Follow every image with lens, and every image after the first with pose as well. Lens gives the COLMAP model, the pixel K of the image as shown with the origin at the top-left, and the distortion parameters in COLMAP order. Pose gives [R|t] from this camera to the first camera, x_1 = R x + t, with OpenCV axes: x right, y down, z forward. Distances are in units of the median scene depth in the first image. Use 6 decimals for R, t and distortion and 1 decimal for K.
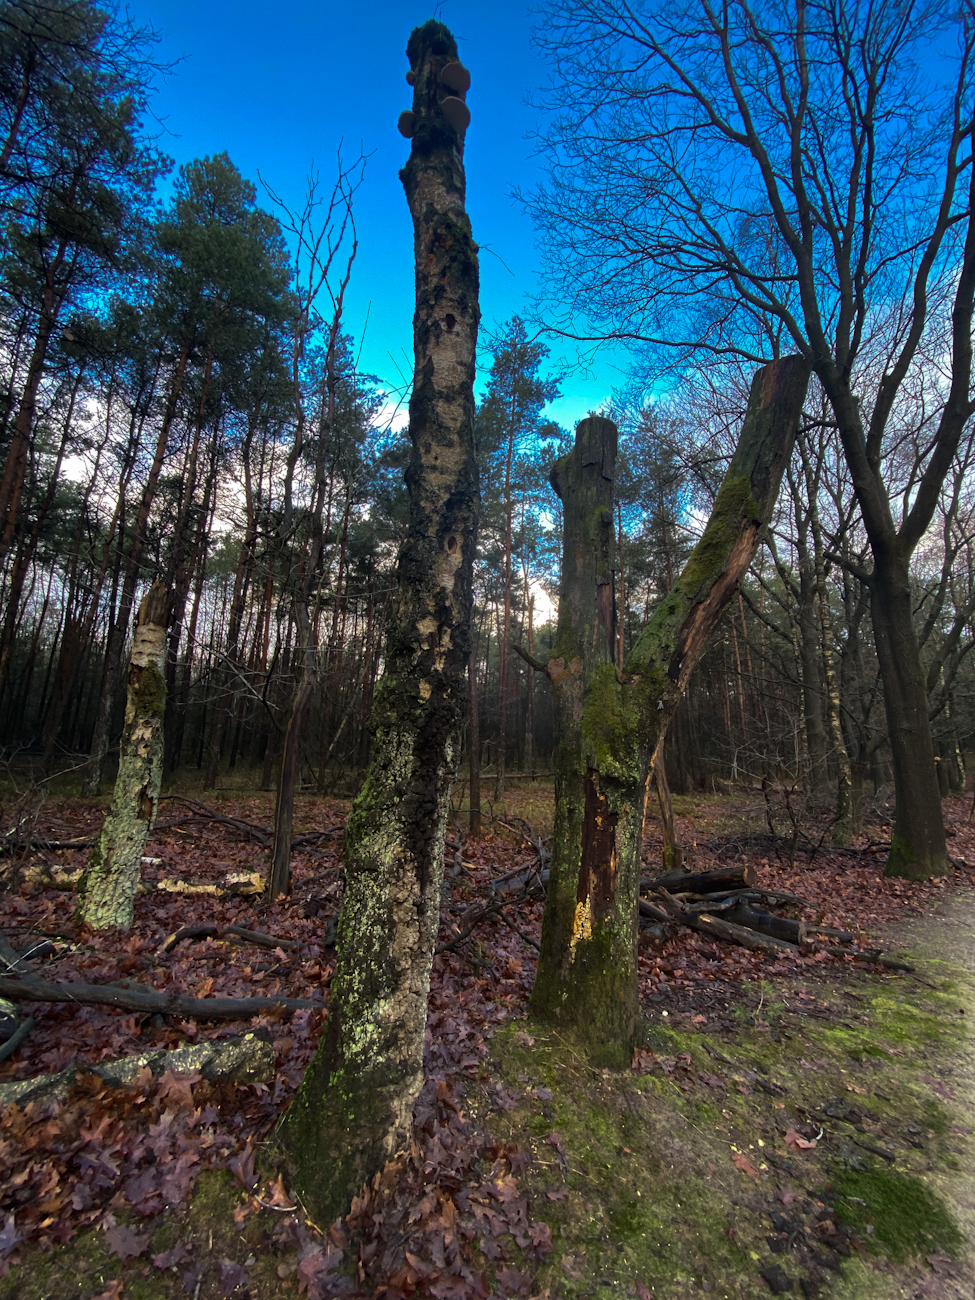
lens RADIAL K [[522.7, 0, 487.1], [0, 522.7, 649.4], [0, 0, 1]] dist [-0.001574, -0.000811]
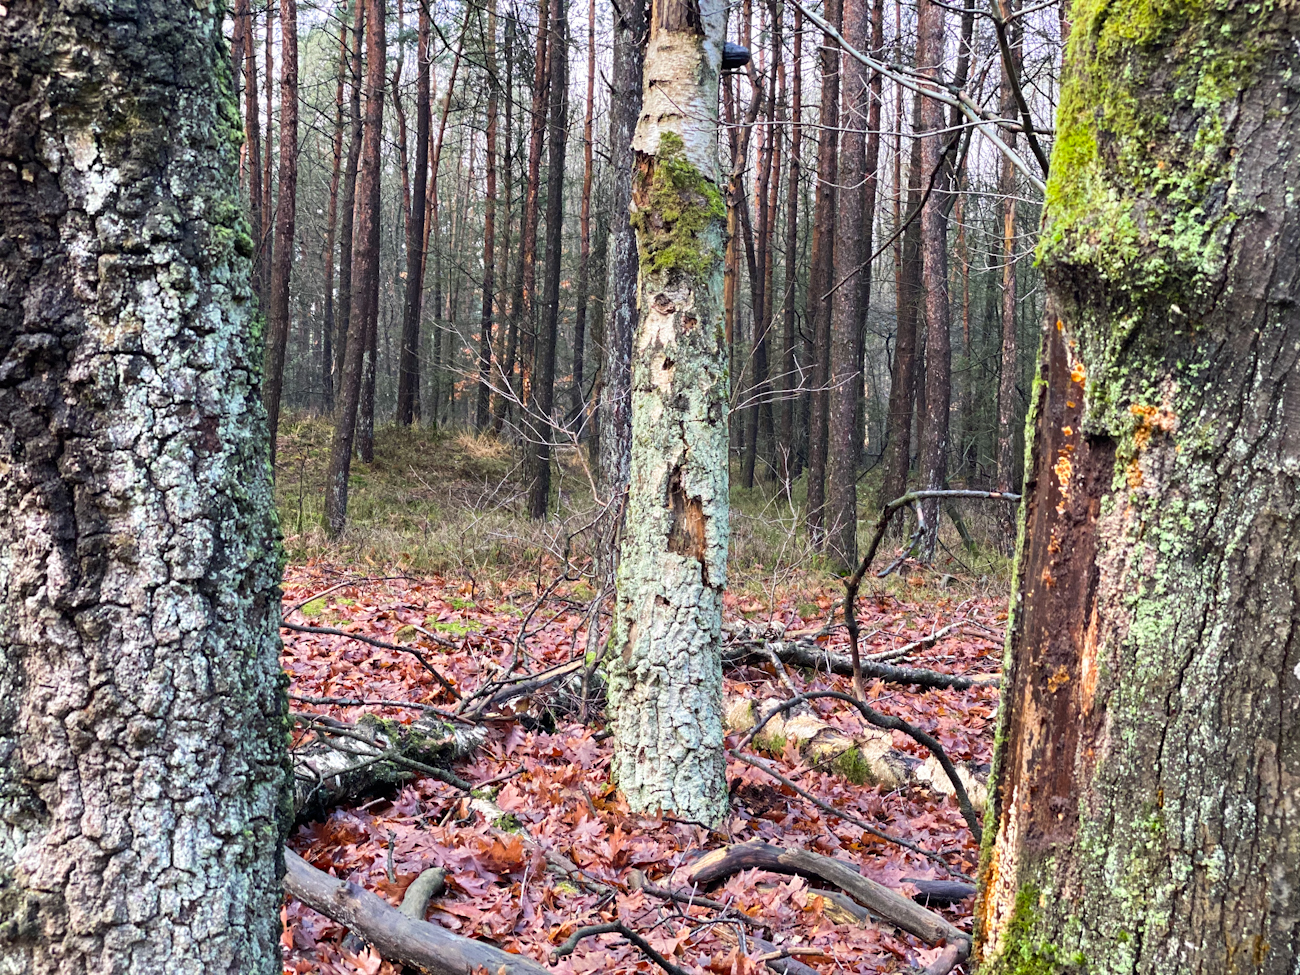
lens RADIAL K [[1982.7, 0, 650.1], [0, 1982.7, 485.1], [0, 0, 1]] dist [0.024731, 0.000000]
pose [[0.458001, -0.021596, -0.888689, 0.185904], [0.184520, 0.980241, 0.071275, 0.052585], [0.869590, -0.196625, 0.452936, 0.104974]]
